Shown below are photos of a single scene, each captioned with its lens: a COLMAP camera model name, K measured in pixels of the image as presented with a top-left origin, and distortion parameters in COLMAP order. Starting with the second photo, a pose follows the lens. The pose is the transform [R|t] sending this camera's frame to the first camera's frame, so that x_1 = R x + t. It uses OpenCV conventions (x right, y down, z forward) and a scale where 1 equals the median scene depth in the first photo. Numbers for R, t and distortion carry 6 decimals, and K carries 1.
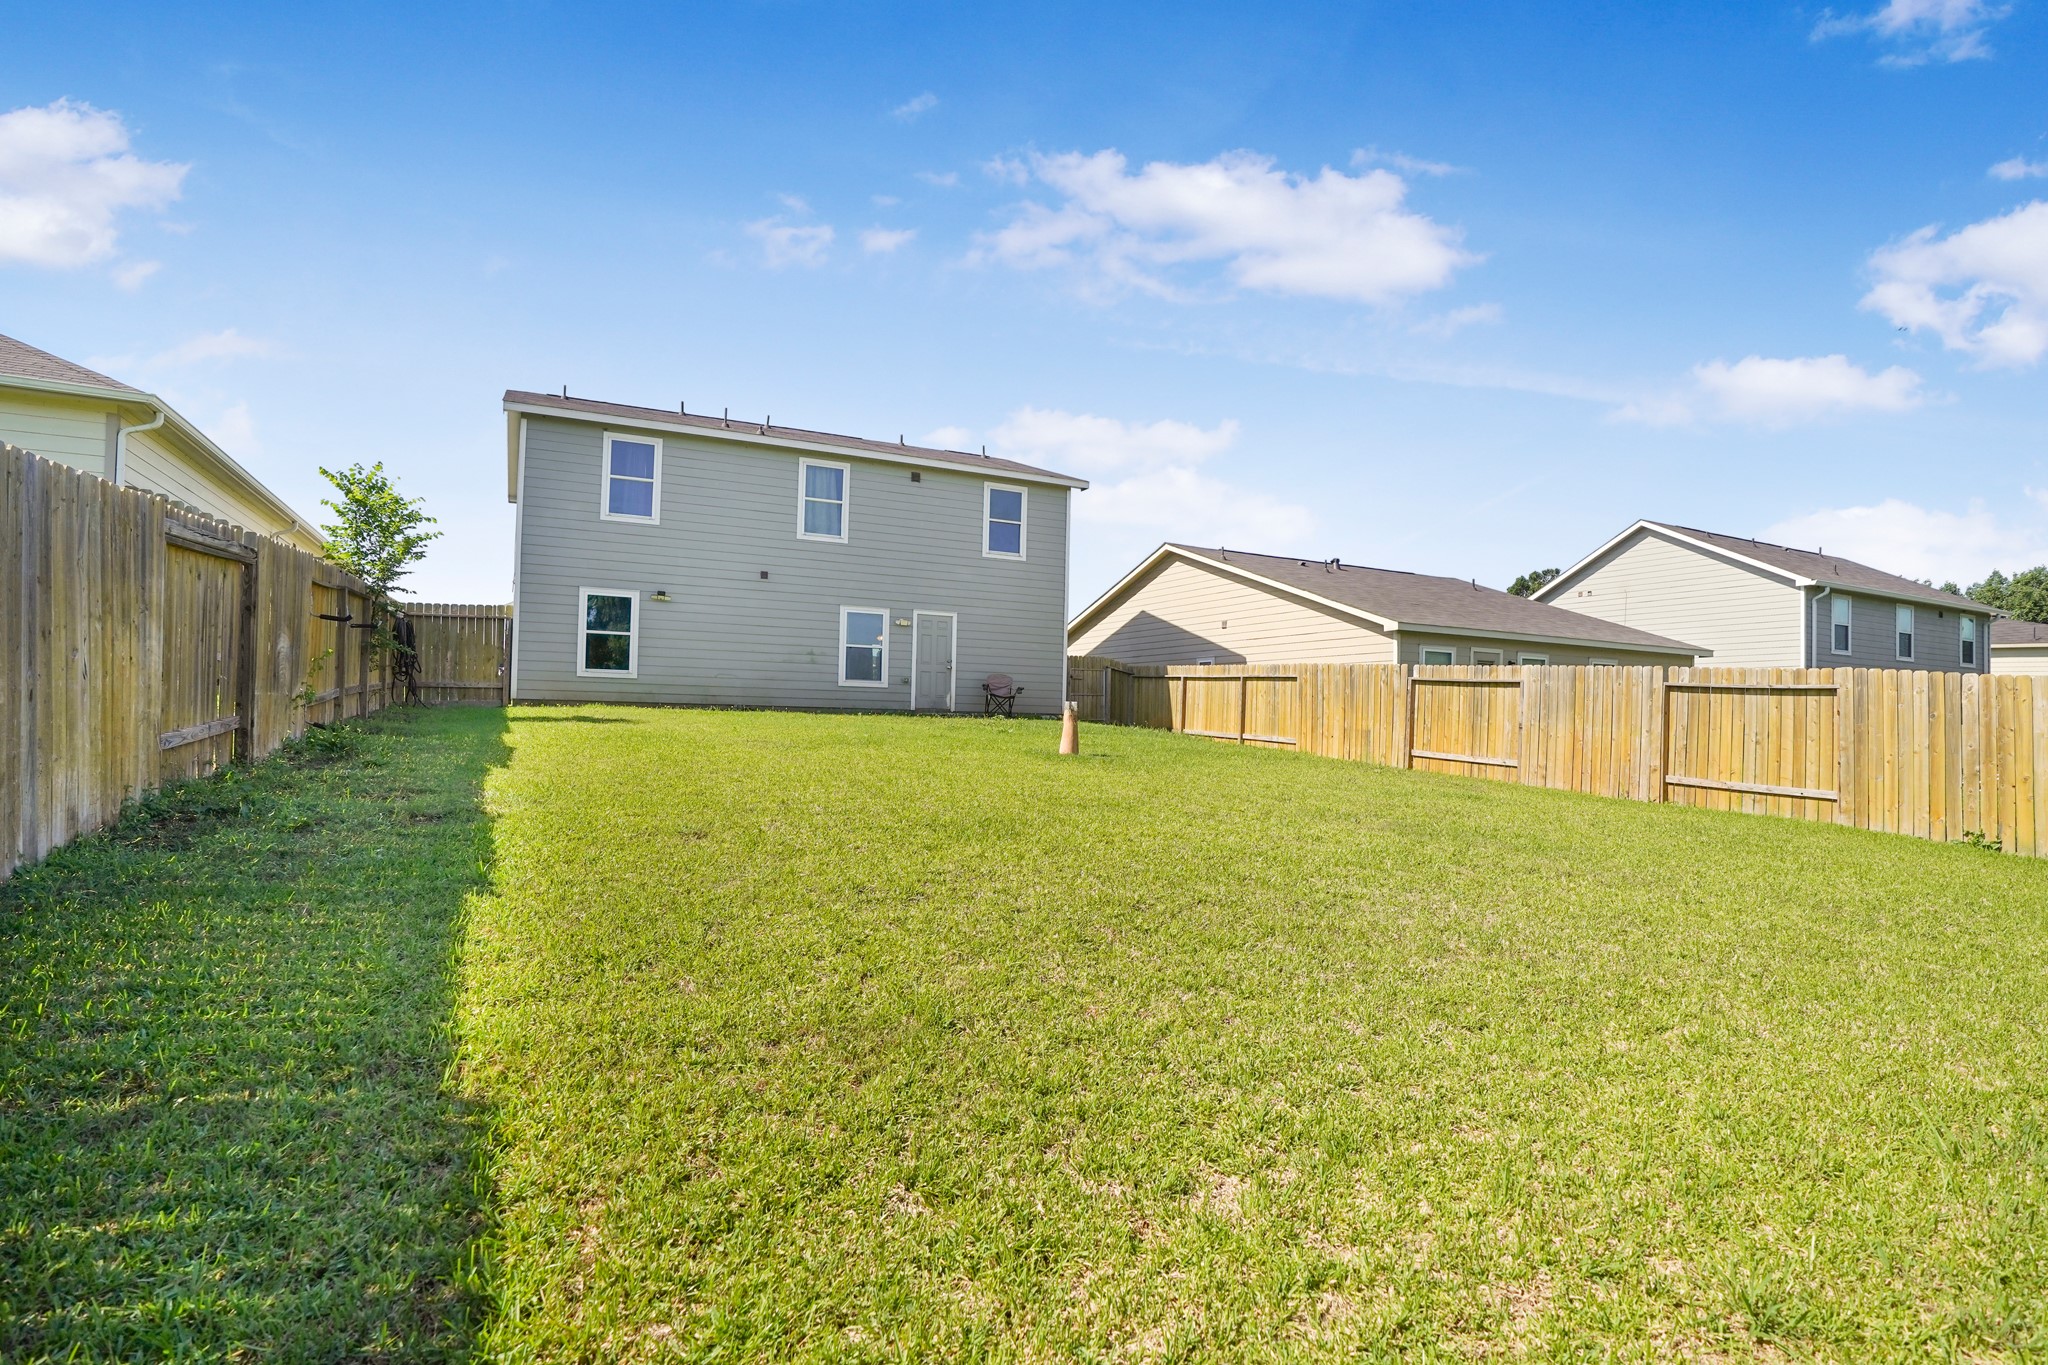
lens RADIAL K [[951.8, 0, 1009.3], [0, 951.8, 684.3], [0, 0, 1]] dist [-0.045742, 0.018884]
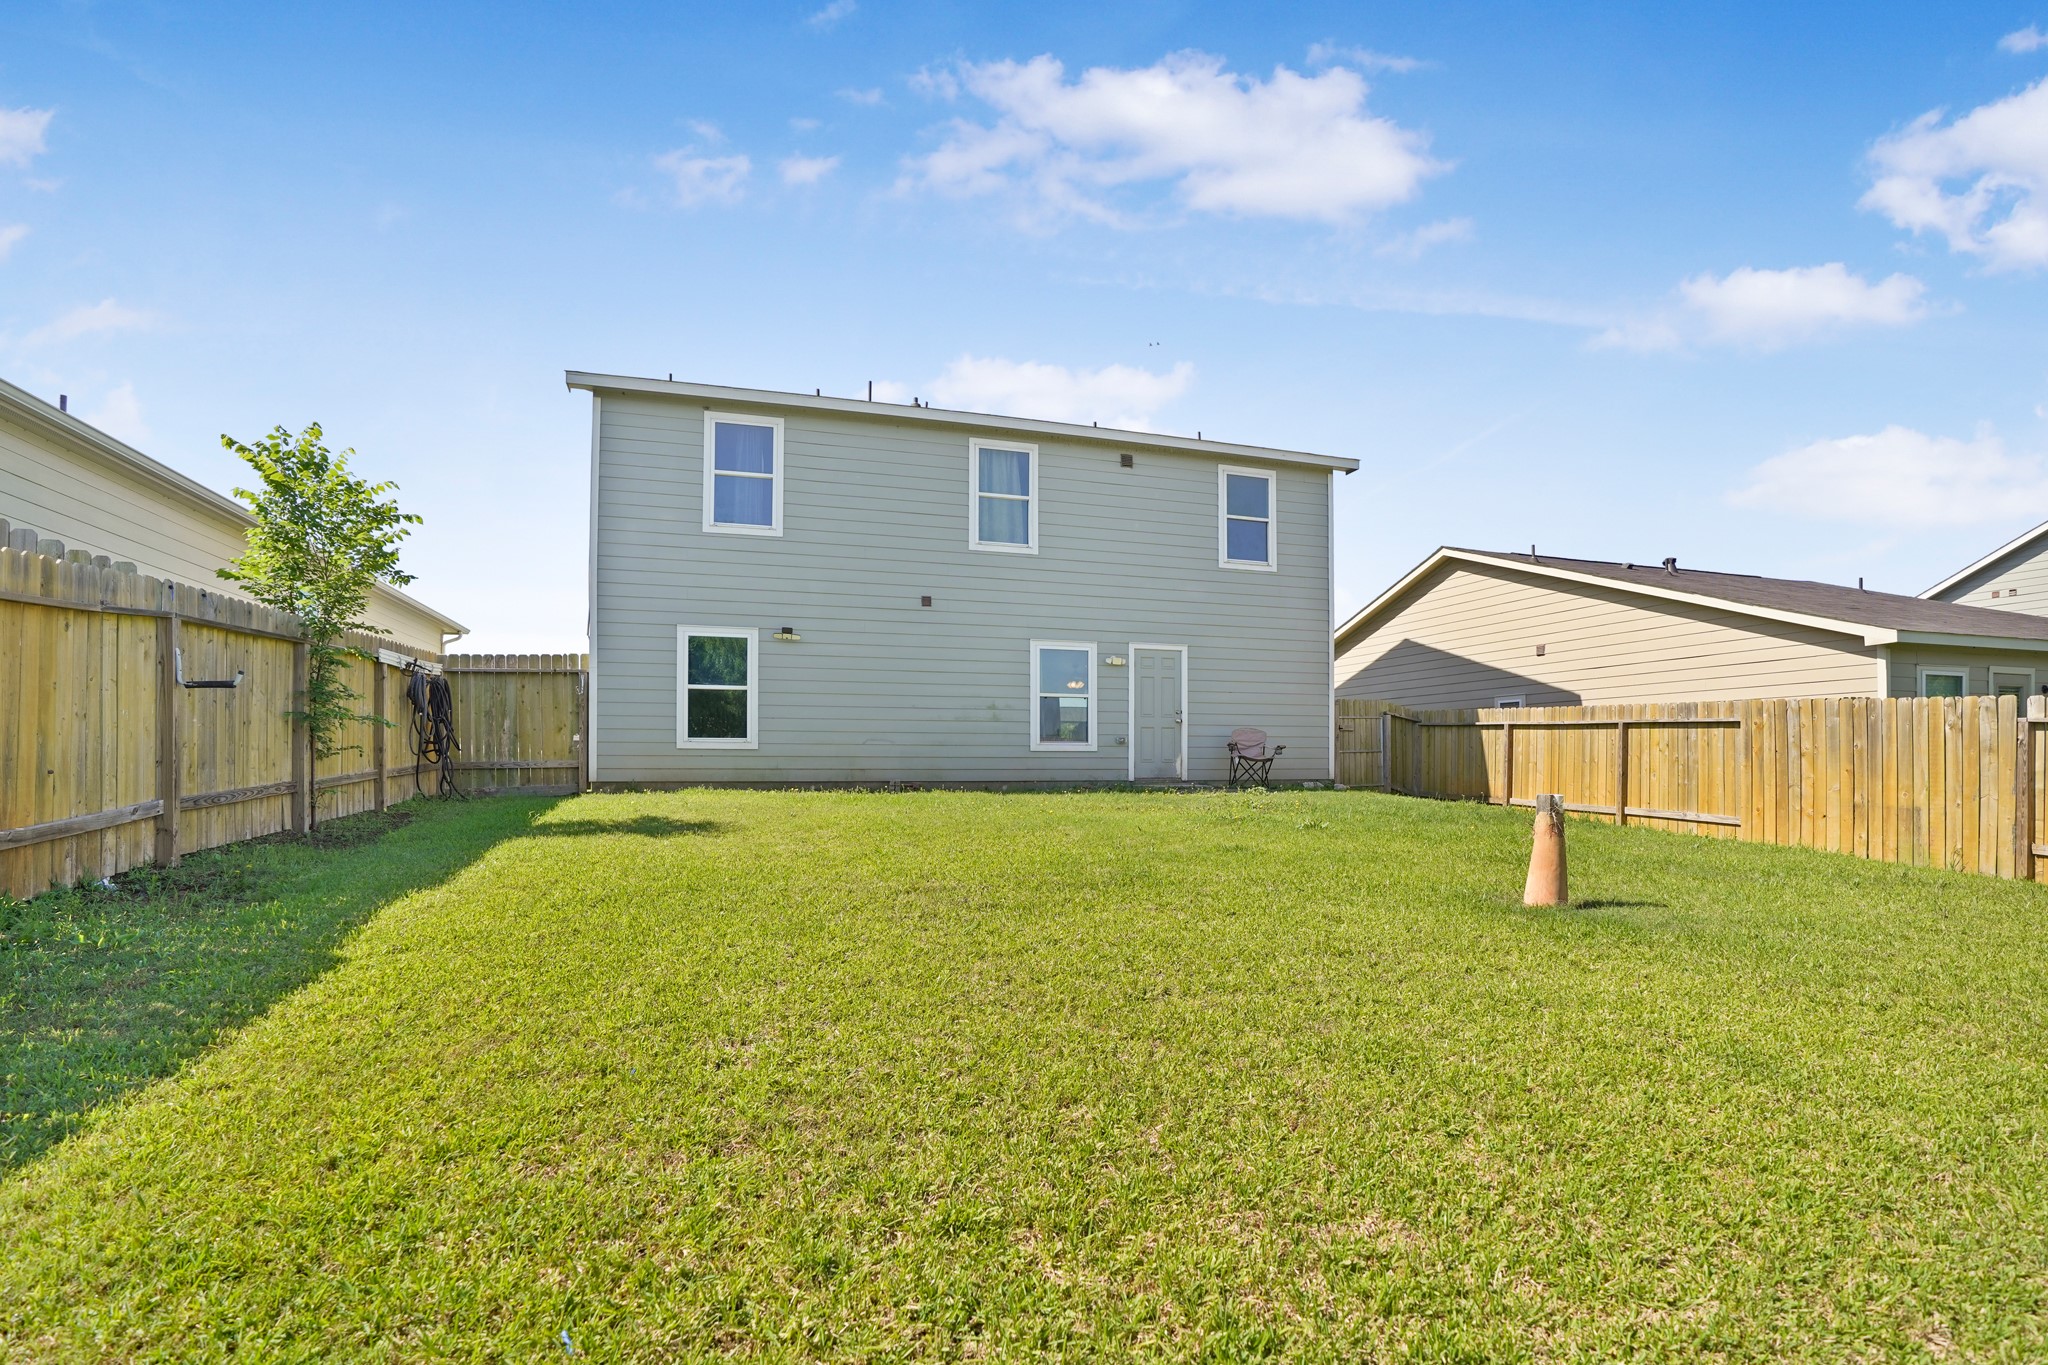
lens RADIAL K [[951.8, 0, 1018.9], [0, 951.8, 701.8], [0, 0, 1]] dist [-0.045742, 0.018884]
pose [[0.985992, -0.030932, -0.163898, -0.069932], [0.025627, 0.999080, -0.034382, -0.011415], [0.164811, 0.029700, 0.985878, 0.289595]]
